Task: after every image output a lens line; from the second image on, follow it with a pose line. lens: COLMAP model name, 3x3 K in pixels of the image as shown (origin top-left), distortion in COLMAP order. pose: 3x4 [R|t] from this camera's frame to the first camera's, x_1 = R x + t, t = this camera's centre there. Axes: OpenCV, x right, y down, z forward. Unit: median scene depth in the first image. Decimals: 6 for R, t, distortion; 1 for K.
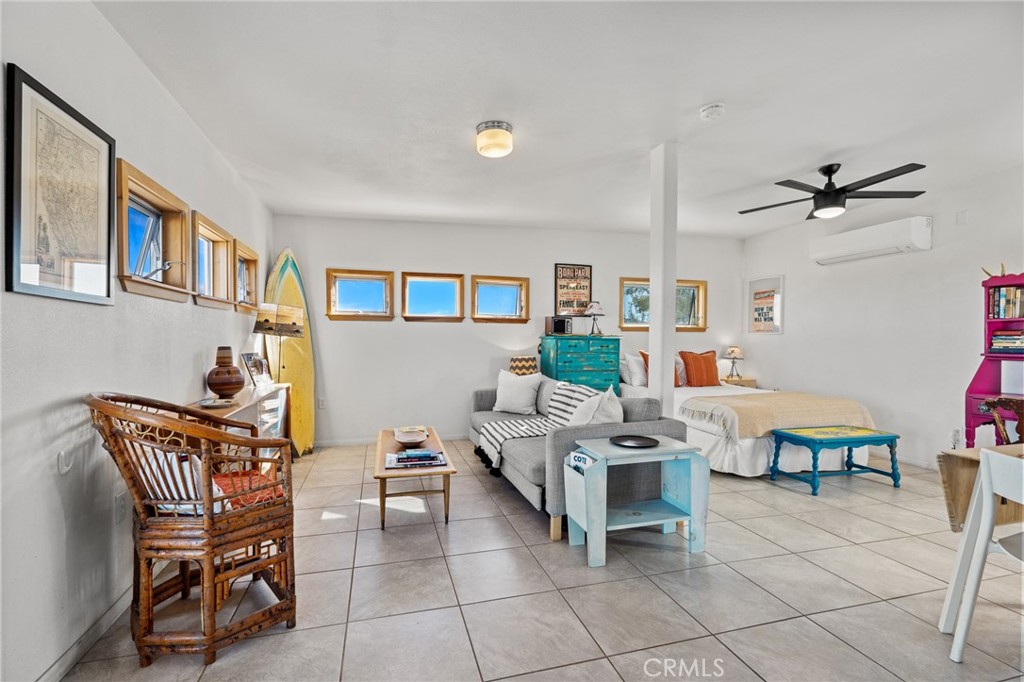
lens RADIAL K [[454.9, 0, 506.9], [0, 454.9, 342.0], [0, 0, 1]] dist [-0.002732, -0.000478]
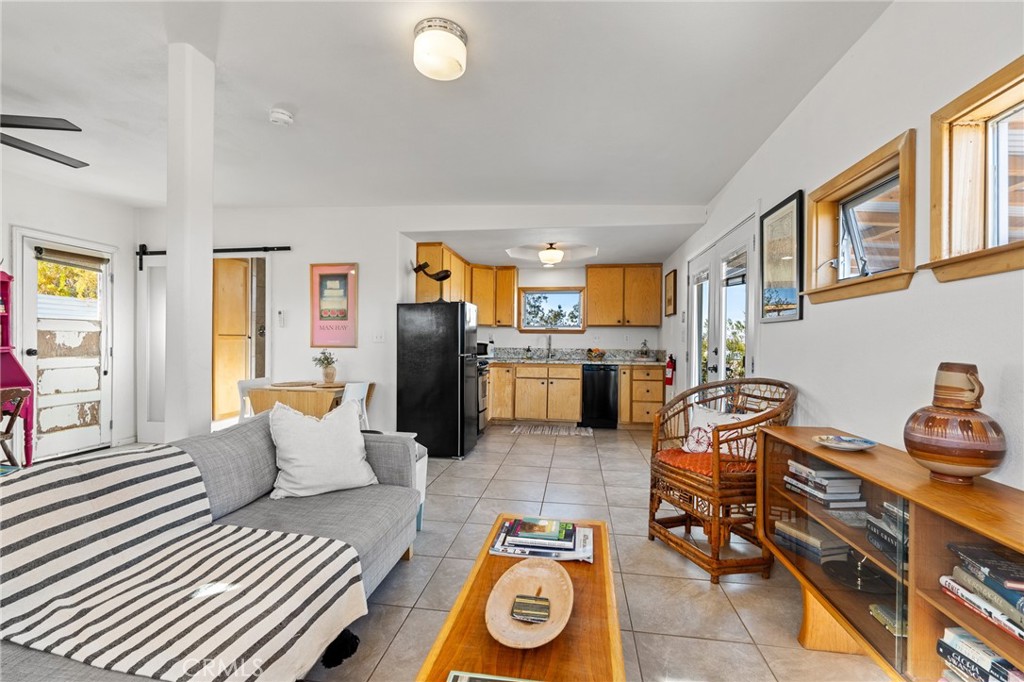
lens RADIAL K [[454.9, 0, 509.7], [0, 454.9, 342.0], [0, 0, 1]] dist [-0.002732, -0.000478]
pose [[-0.907022, -0.011105, 0.420937, -0.424808], [-0.011016, 0.999936, 0.002644, -0.007745], [-0.420939, -0.002238, -0.907086, 1.592598]]
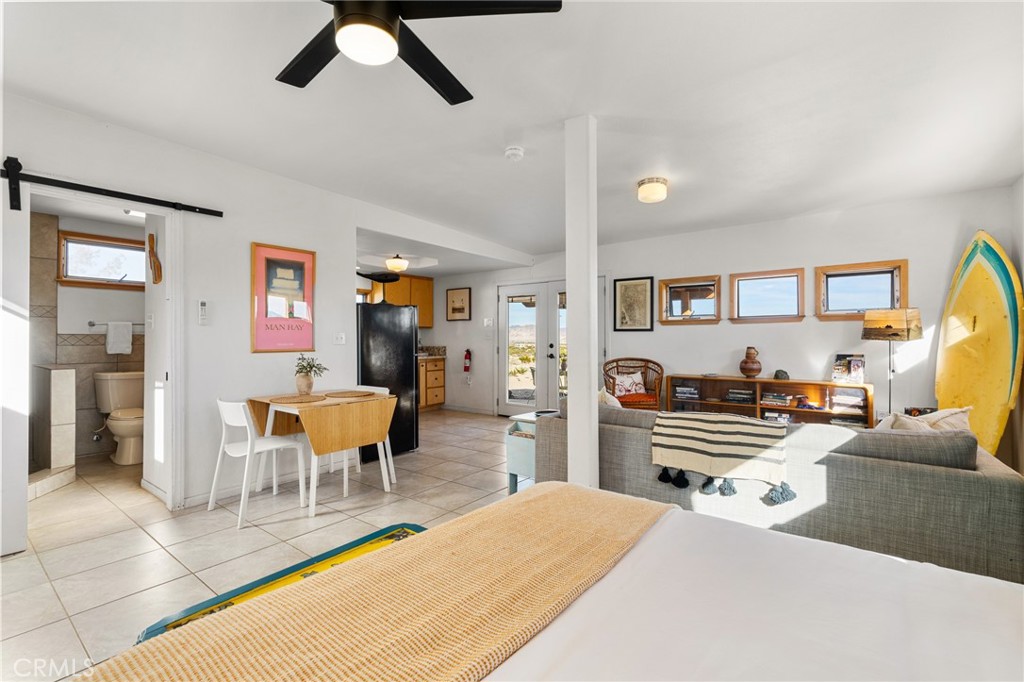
lens RADIAL K [[454.9, 0, 517.0], [0, 454.9, 336.2], [0, 0, 1]] dist [-0.002732, -0.000478]
pose [[-0.797554, -0.006929, -0.603207, 1.077473], [-0.003432, 0.999970, -0.006949, -0.015138], [0.603237, -0.003473, -0.797554, 1.828489]]
